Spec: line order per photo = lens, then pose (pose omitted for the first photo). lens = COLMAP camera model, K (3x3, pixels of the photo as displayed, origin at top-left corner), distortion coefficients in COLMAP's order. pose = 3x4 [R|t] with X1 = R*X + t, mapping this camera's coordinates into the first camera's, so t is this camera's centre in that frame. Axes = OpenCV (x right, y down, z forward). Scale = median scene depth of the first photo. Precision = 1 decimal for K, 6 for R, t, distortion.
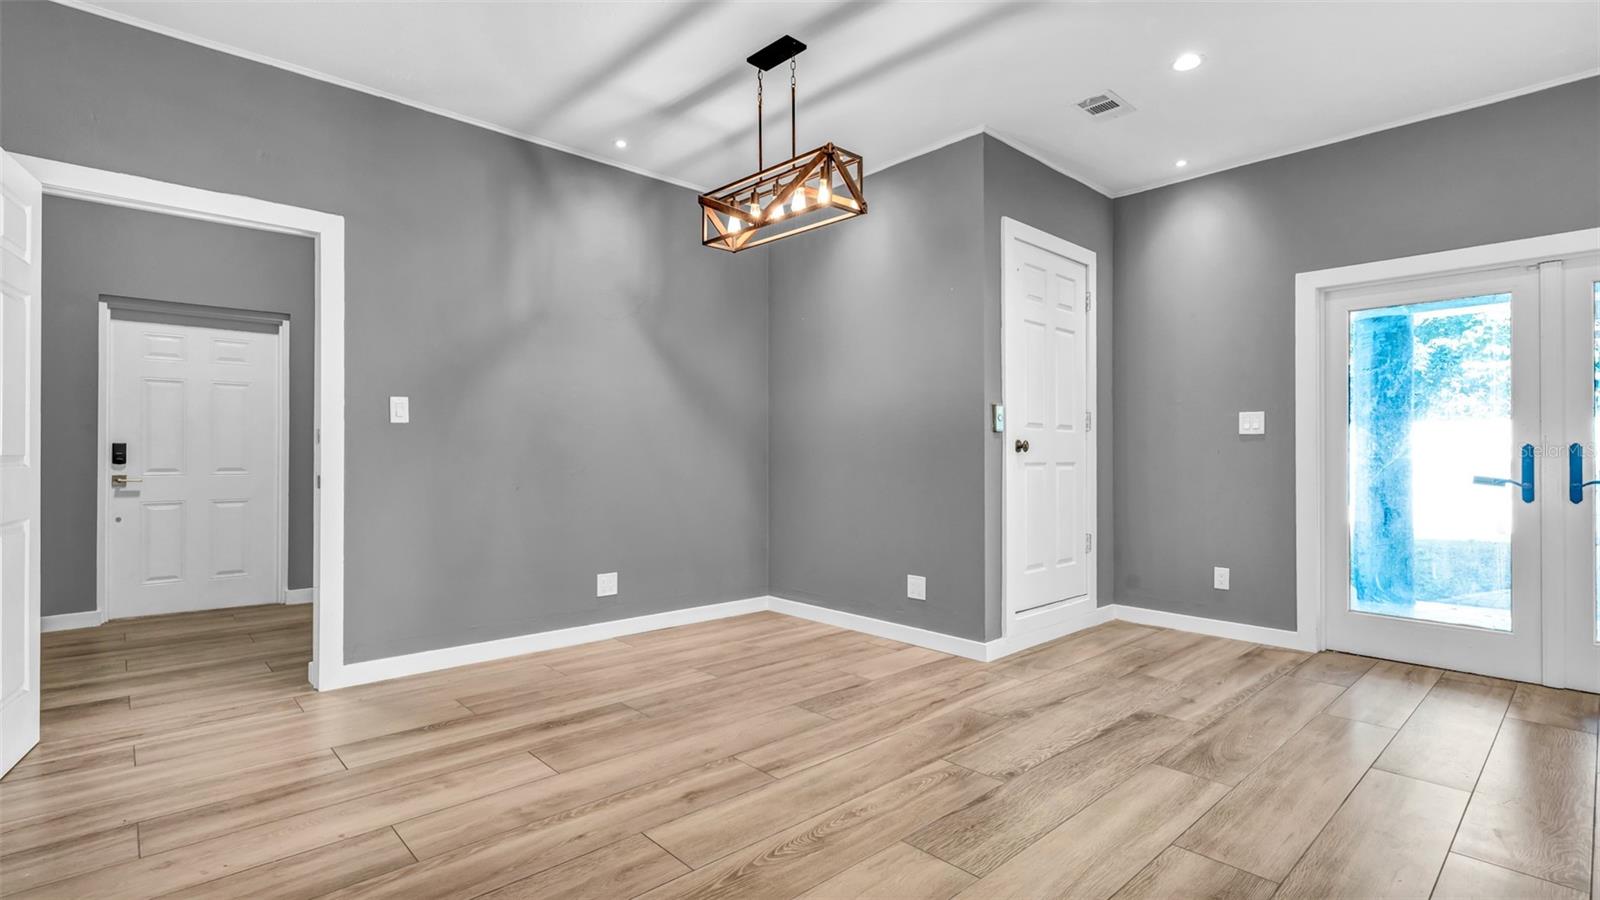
lens RADIAL K [[757.3, 0, 798.9], [0, 757.3, 453.4], [0, 0, 1]] dist [-0.003464, 0.000163]
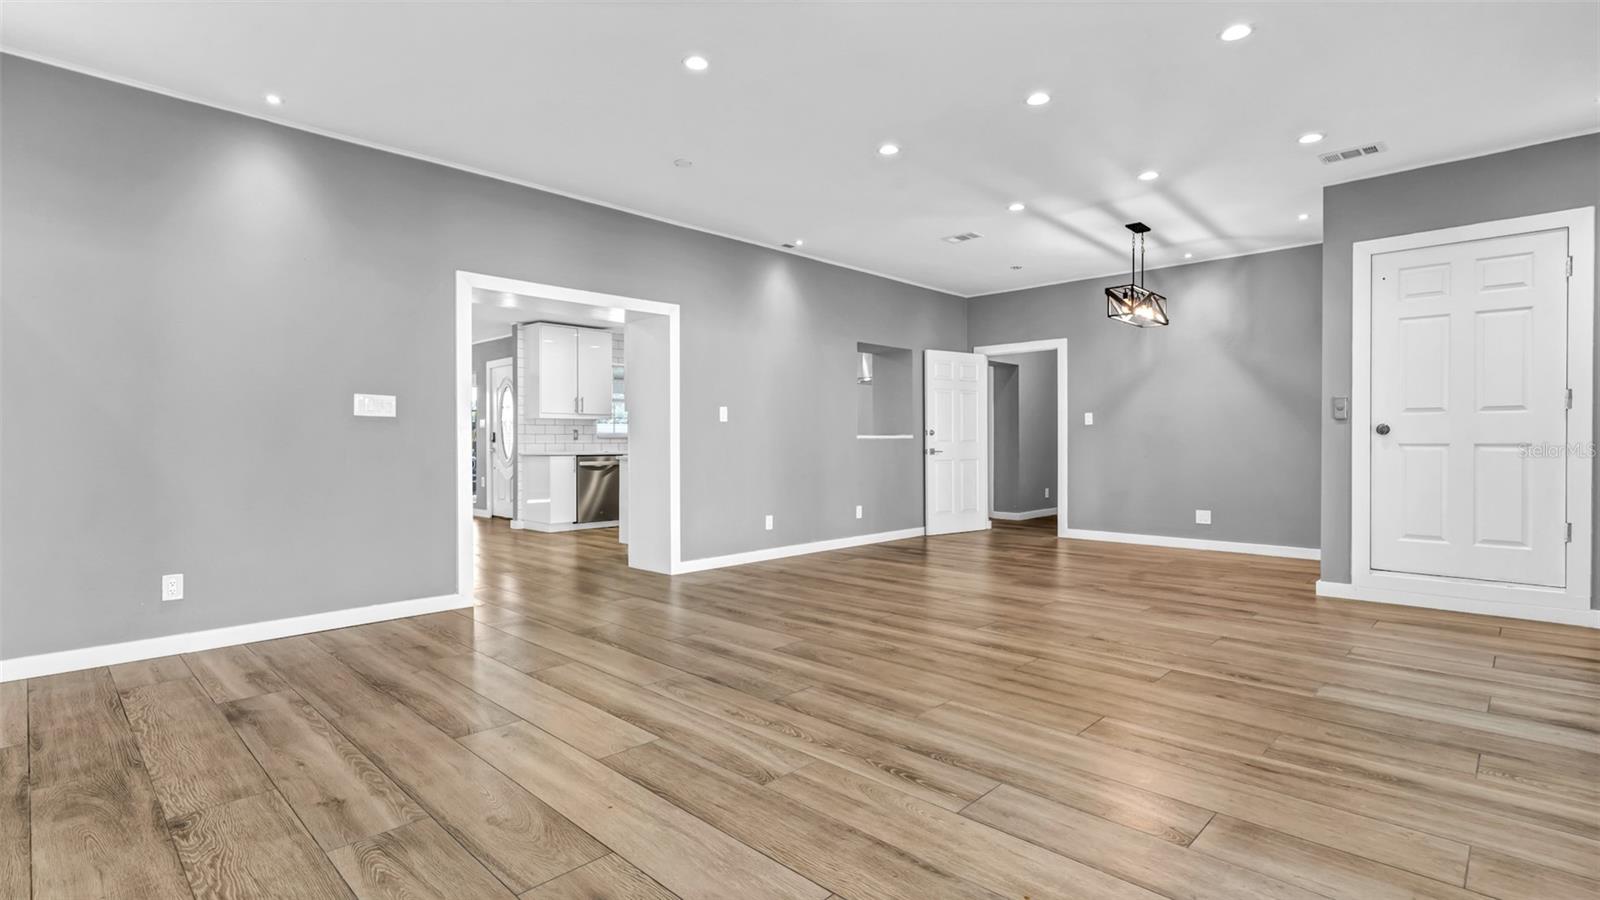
lens RADIAL K [[746.1, 0, 795.1], [0, 746.1, 442.7], [0, 0, 1]] dist [-0.002011, 0.000360]
pose [[0.054400, 0.000033, -0.998519, 1.350848], [0.006412, 0.999979, 0.000382, 0.004874], [0.998499, -0.006423, 0.054399, 0.024661]]
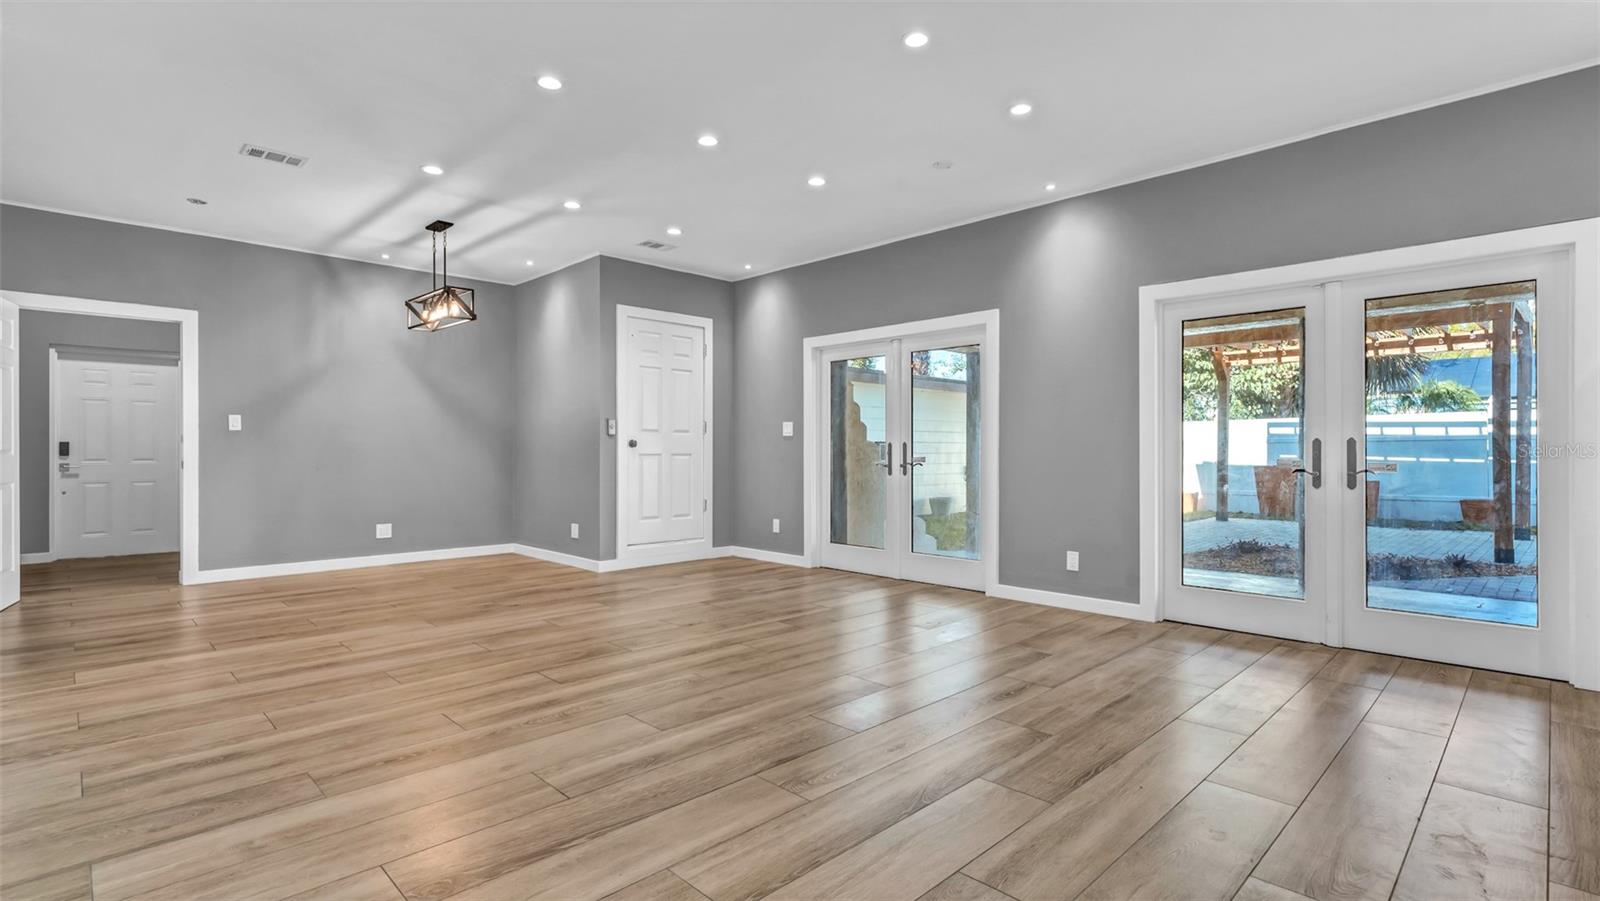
lens RADIAL K [[754.1, 0, 796.1], [0, 754.1, 452.5], [0, 0, 1]] dist [-0.000120, -0.000045]
pose [[0.999388, -0.001310, 0.034945, 0.566900], [0.001088, 0.999979, 0.006367, -0.000184], [-0.034952, -0.006325, 0.999369, -0.619997]]
